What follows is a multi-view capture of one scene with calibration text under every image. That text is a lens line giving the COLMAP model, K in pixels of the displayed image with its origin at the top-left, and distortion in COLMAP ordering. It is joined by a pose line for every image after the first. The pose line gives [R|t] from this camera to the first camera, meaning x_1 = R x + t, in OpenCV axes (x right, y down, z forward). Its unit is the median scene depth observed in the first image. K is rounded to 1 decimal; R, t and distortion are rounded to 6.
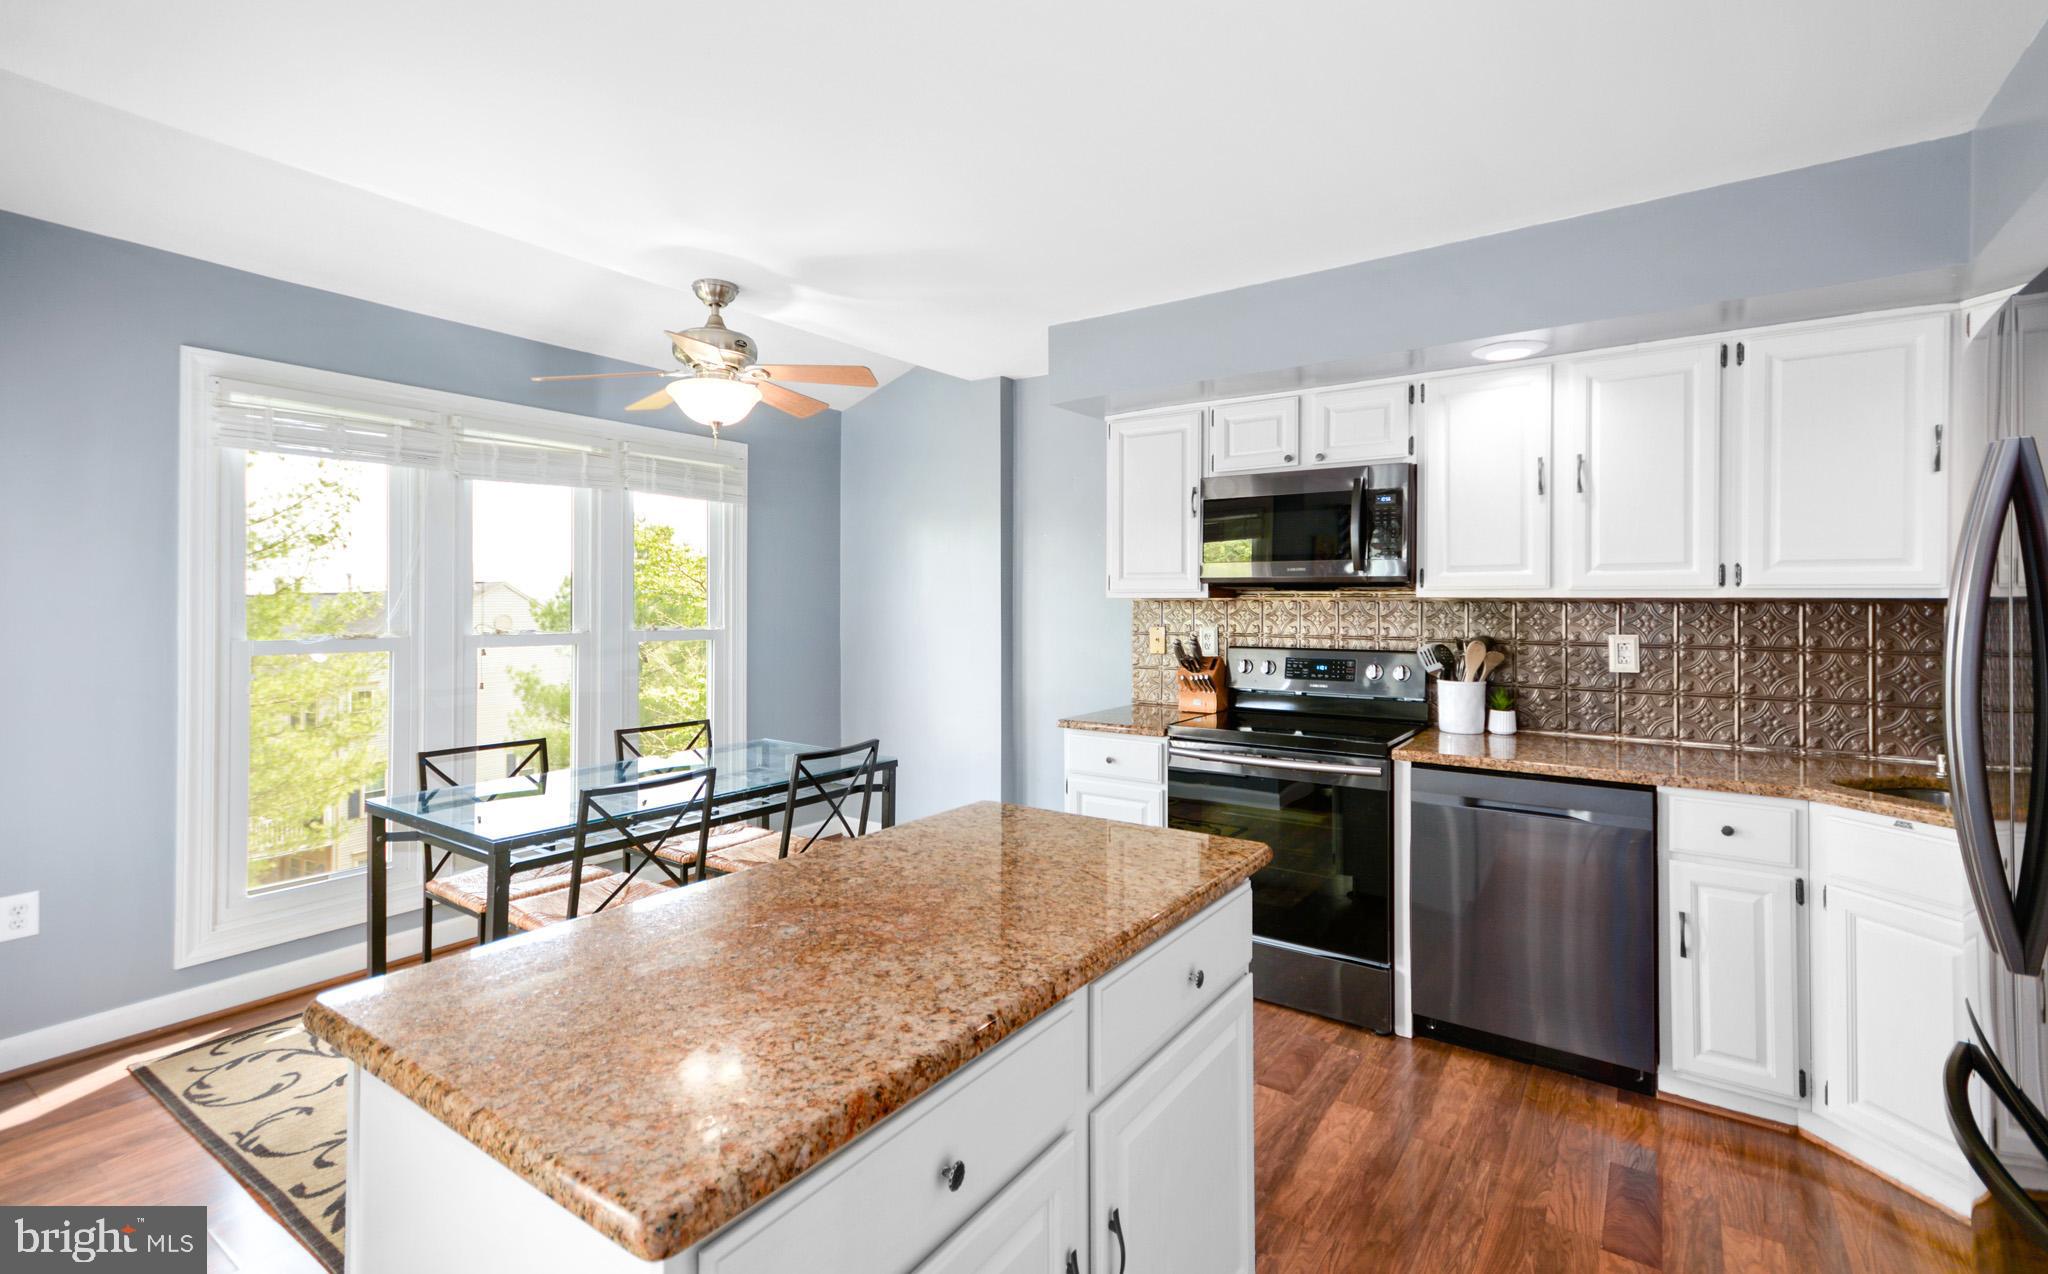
lens RADIAL K [[921.6, 0, 1060.9], [0, 921.6, 601.5], [0, 0, 1]] dist [0.017833, 0.002635]
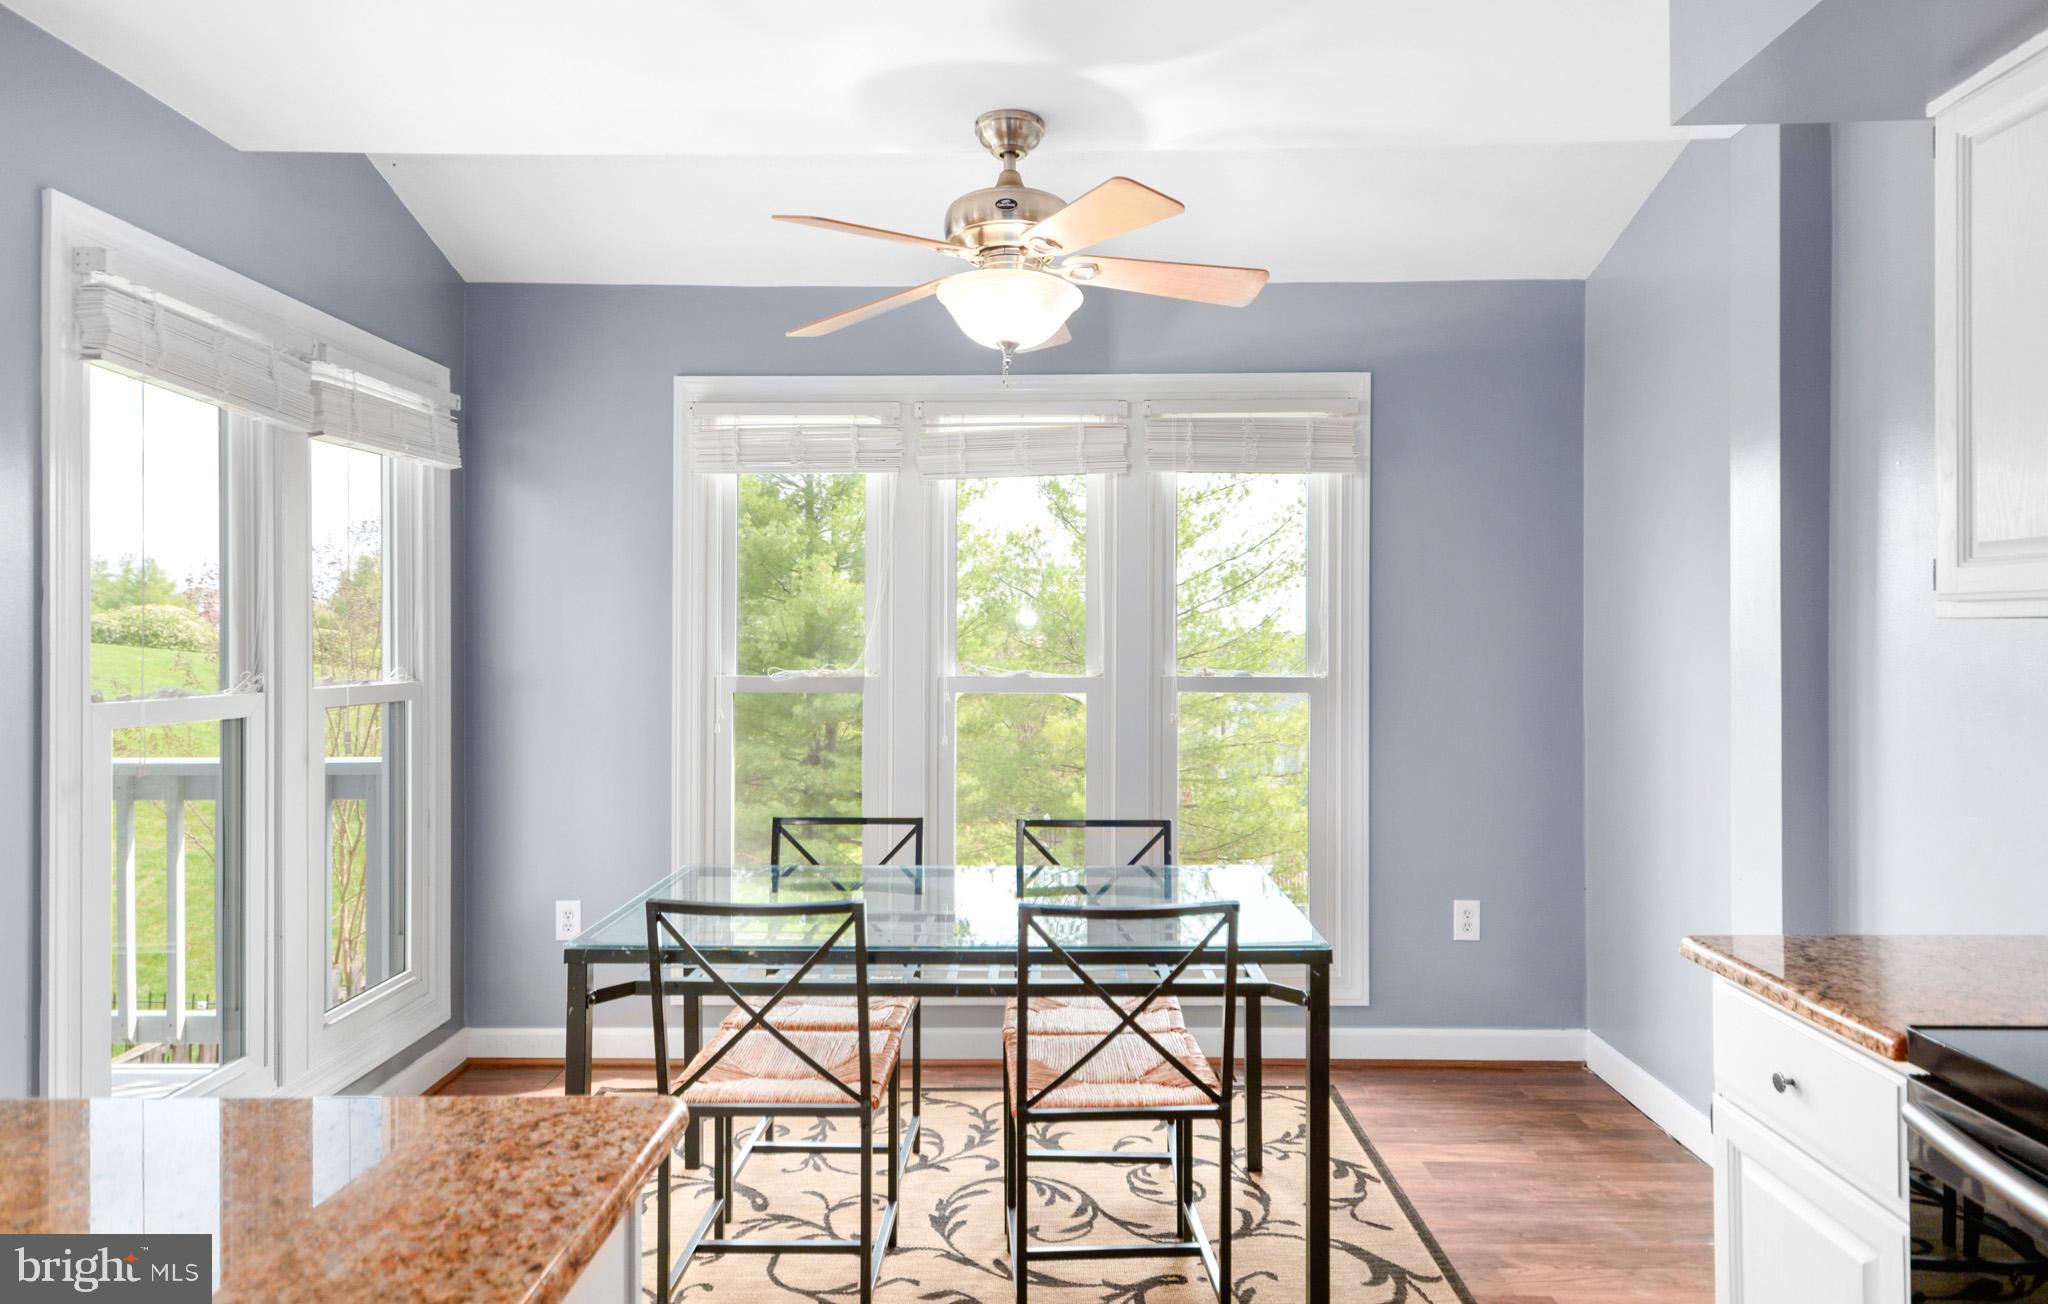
lens RADIAL K [[1240.6, 0, 1072.9], [0, 1240.6, 631.5], [0, 0, 1]] dist [0.031054, 0.000303]
pose [[0.534034, -0.005565, -0.845445, 0.355938], [0.003002, 0.999985, -0.004686, 0.003391], [0.845458, -0.000036, 0.534042, 0.591354]]
